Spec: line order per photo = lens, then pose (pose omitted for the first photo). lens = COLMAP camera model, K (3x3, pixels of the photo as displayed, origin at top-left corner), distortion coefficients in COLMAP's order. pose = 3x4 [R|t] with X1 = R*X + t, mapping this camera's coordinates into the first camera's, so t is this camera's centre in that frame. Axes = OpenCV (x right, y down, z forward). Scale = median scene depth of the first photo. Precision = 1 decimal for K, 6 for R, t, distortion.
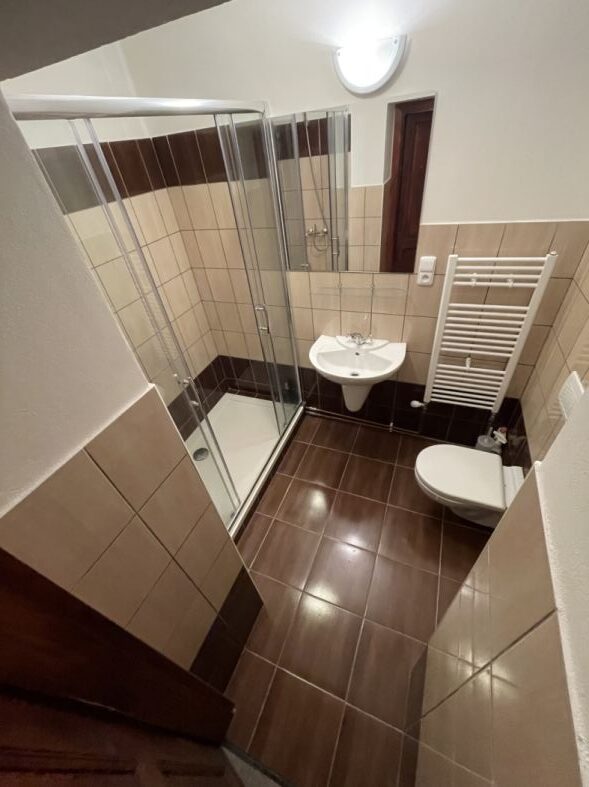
lens RADIAL K [[315.6, 0, 293.6], [0, 315.6, 391.8], [0, 0, 1]] dist [-0.001287, 0.000517]
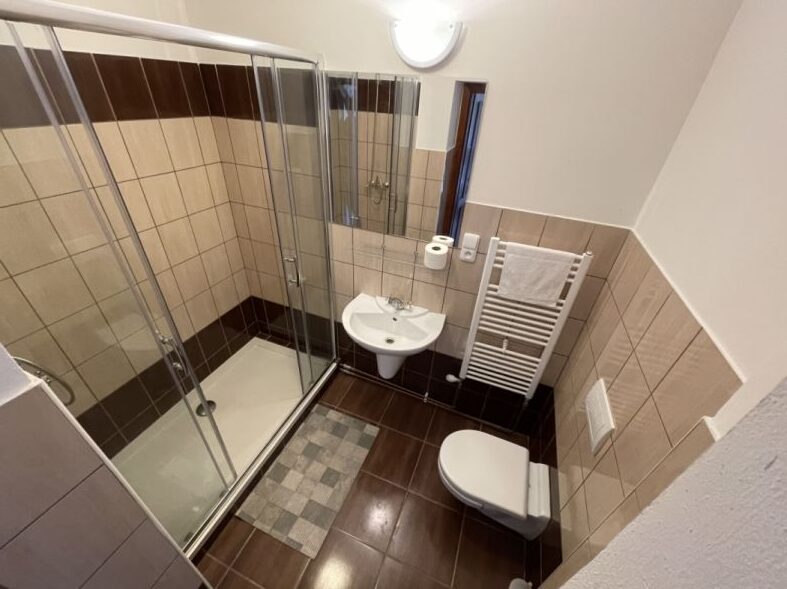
lens RADIAL K [[315.2, 0, 391.9], [0, 315.2, 296.5], [0, 0, 1]] dist [-0.003919, 0.000778]
pose [[0.985990, 0.132894, 0.100808, 0.096612], [-0.122237, 0.986887, -0.105418, -0.092530], [-0.113496, 0.091619, 0.989305, 0.077595]]
